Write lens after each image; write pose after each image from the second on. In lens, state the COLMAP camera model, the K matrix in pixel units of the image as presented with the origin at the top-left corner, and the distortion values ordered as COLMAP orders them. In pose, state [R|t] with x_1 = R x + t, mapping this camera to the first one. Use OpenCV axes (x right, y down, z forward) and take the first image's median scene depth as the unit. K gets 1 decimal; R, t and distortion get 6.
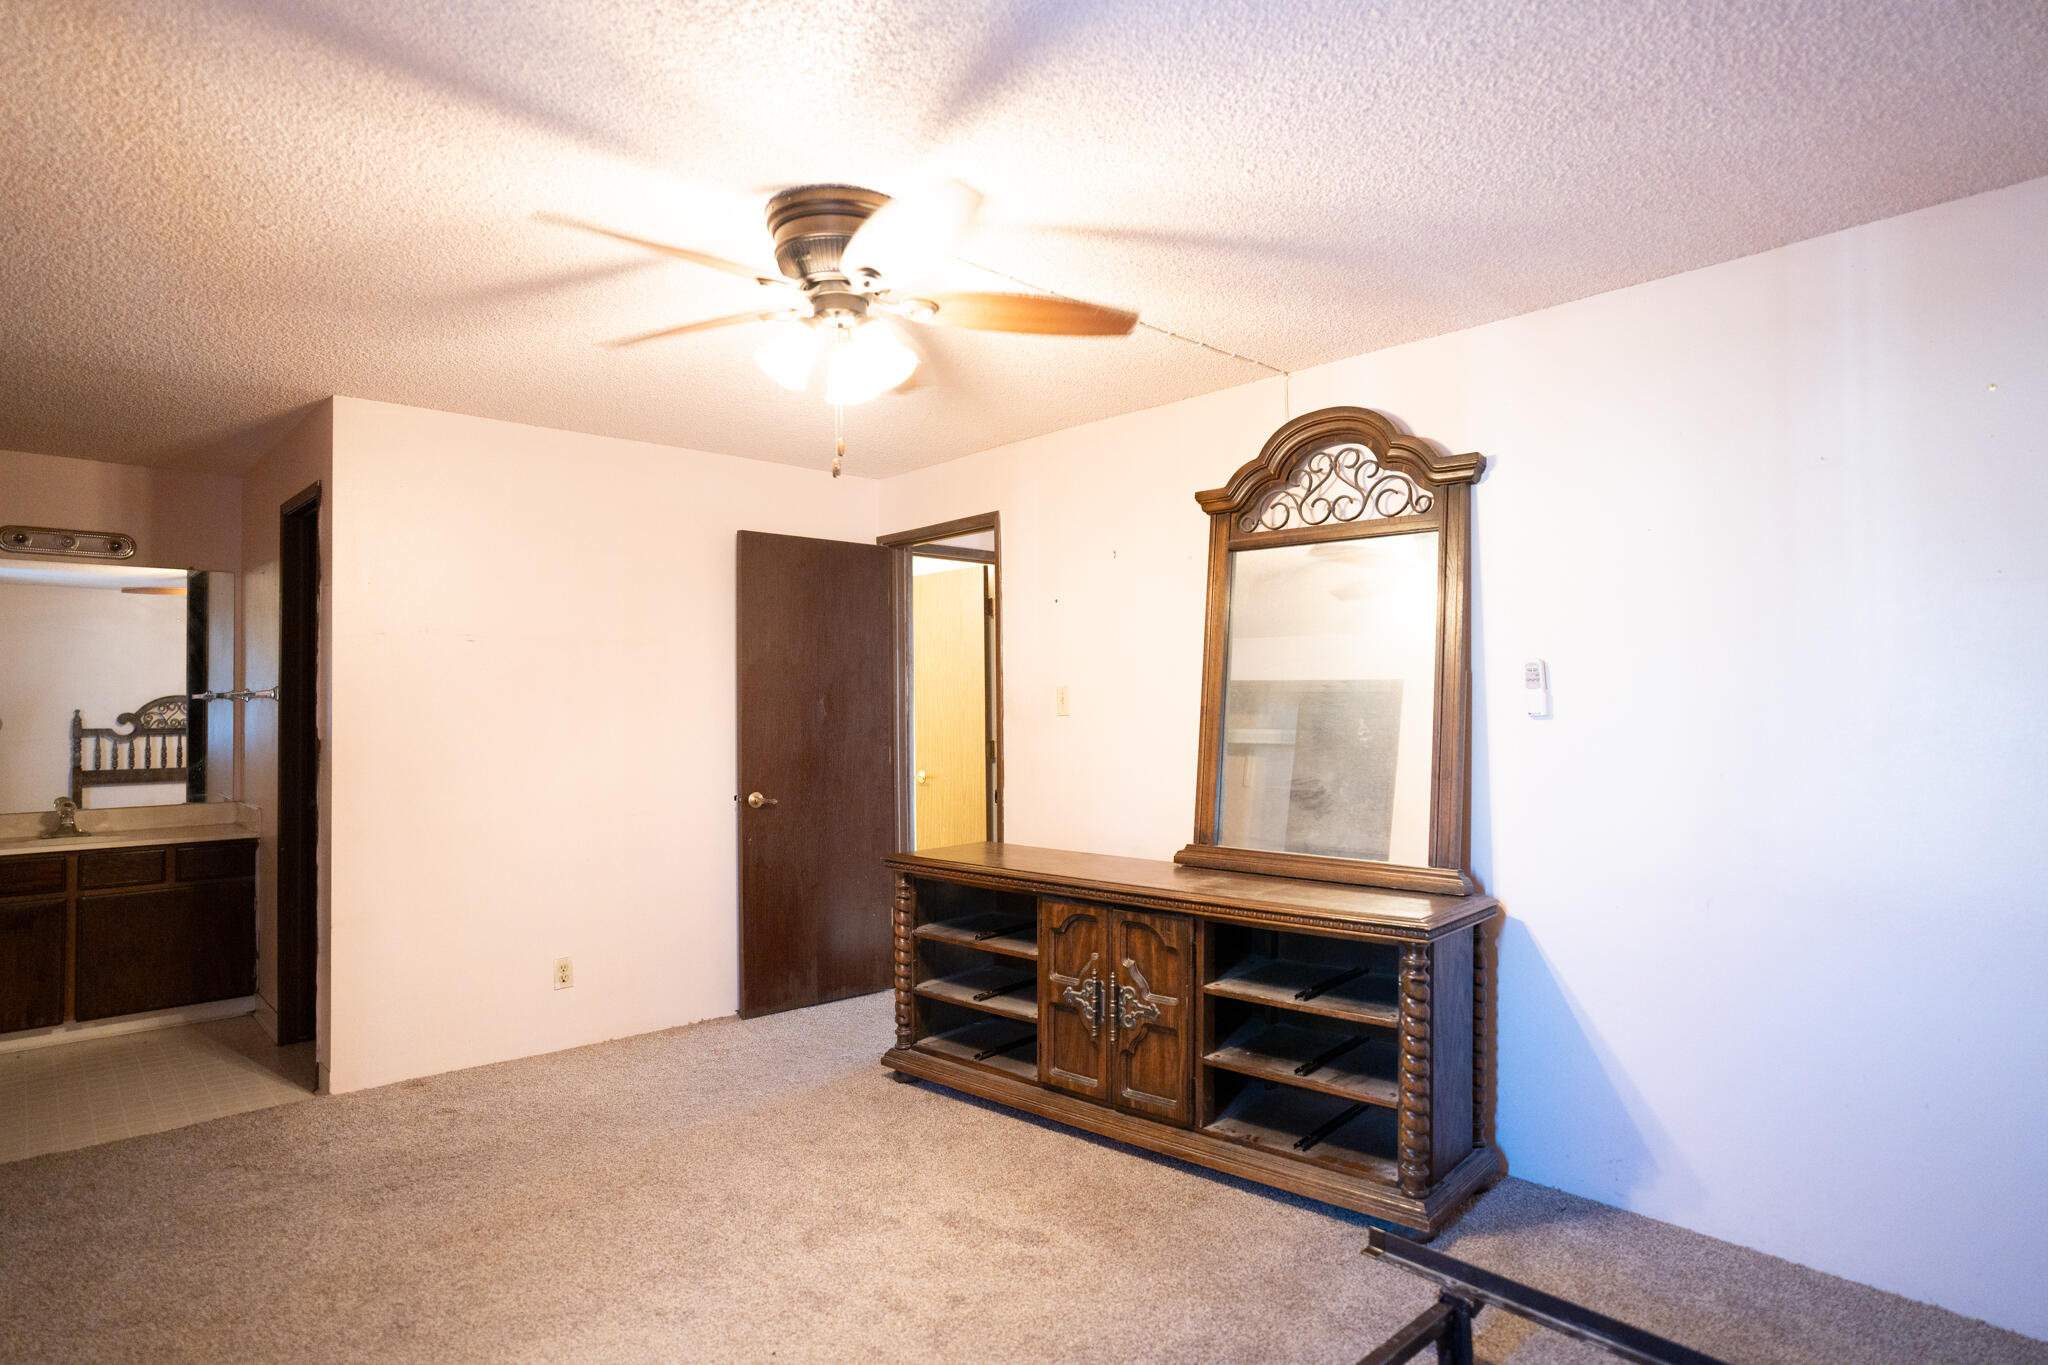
lens RADIAL K [[1117.7, 0, 1024.0], [0, 1117.7, 682.5], [0, 0, 1]] dist [-0.047134, 0.036343]
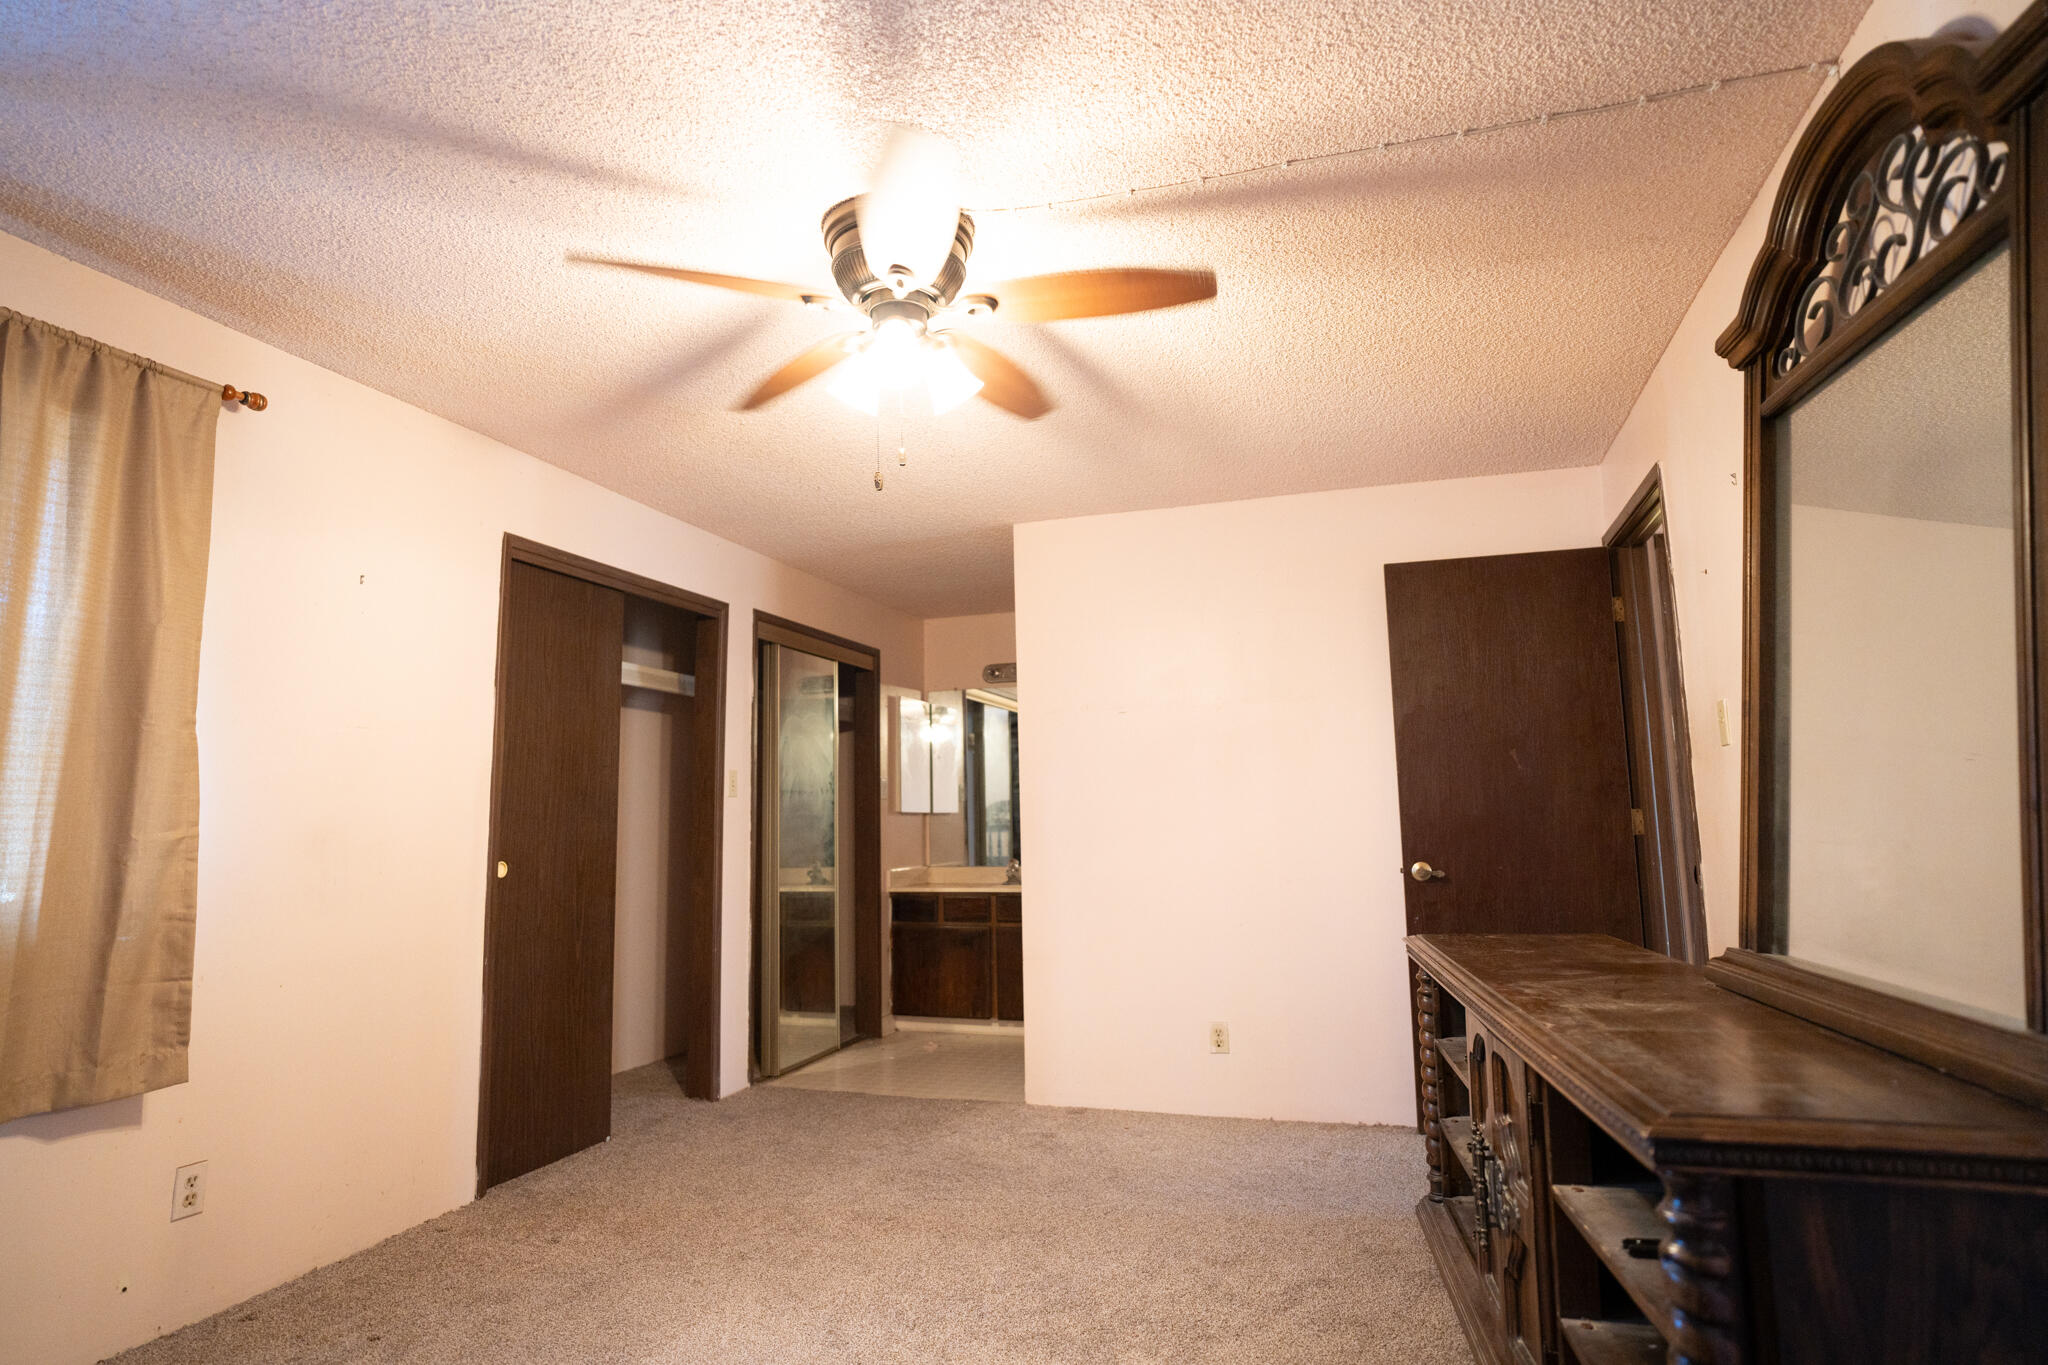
lens RADIAL K [[1117.7, 0, 1024.0], [0, 1117.7, 682.5], [0, 0, 1]] dist [-0.047134, 0.036343]
pose [[0.496000, -0.114272, -0.860771, 0.440444], [0.033733, 0.993090, -0.112400, 0.059384], [0.867667, 0.026714, 0.496428, 0.391096]]
